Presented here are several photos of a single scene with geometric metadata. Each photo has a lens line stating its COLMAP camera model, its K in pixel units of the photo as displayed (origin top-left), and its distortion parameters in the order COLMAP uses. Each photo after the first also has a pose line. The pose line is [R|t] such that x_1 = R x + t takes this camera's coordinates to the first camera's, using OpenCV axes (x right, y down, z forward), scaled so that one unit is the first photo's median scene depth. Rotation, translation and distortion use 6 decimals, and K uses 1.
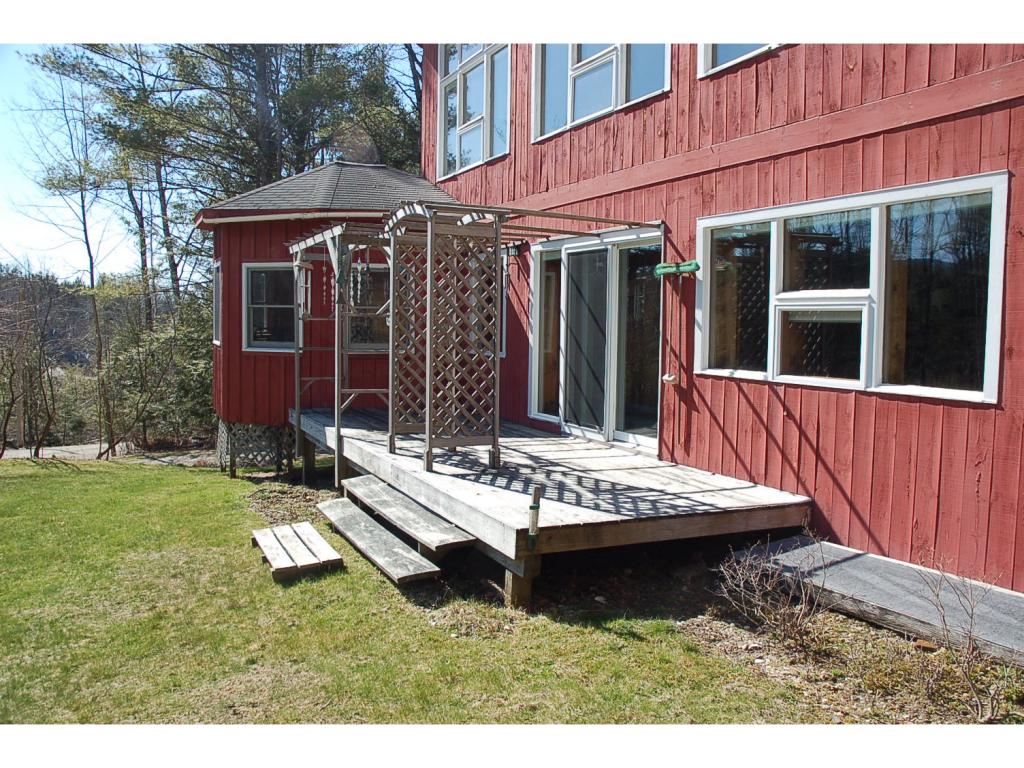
lens RADIAL K [[810.0, 0, 512.0], [0, 810.0, 384.0], [0, 0, 1]] dist [-0.173110, 0.184976]
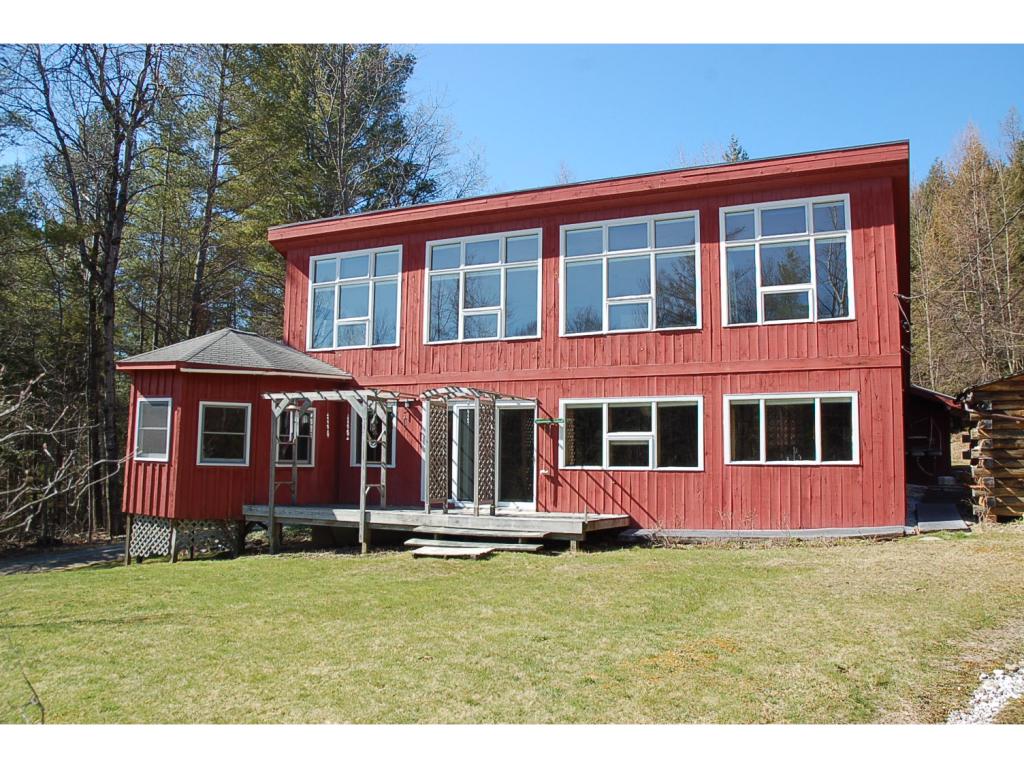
lens RADIAL K [[810.0, 0, 512.0], [0, 810.0, 384.0], [0, 0, 1]] dist [-0.173110, 0.184976]
pose [[0.799474, 0.044046, 0.599084, -1.223975], [0.049201, 0.989156, -0.138383, 0.057020], [-0.598683, 0.140109, 0.788637, -0.704222]]
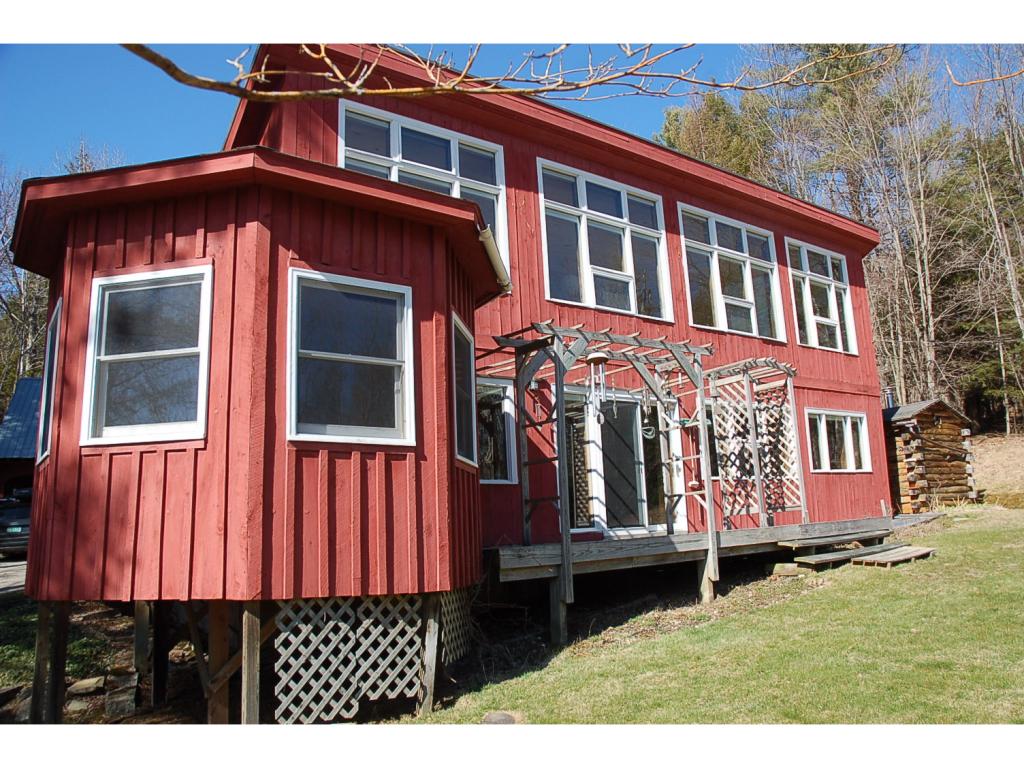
lens RADIAL K [[810.0, 0, 512.0], [0, 810.0, 384.0], [0, 0, 1]] dist [-0.173110, 0.184976]
pose [[-0.171876, 0.165828, 0.971061, -1.546007], [0.118548, 0.982048, -0.146722, -0.011269], [-0.977960, 0.089899, -0.188449, 1.789948]]
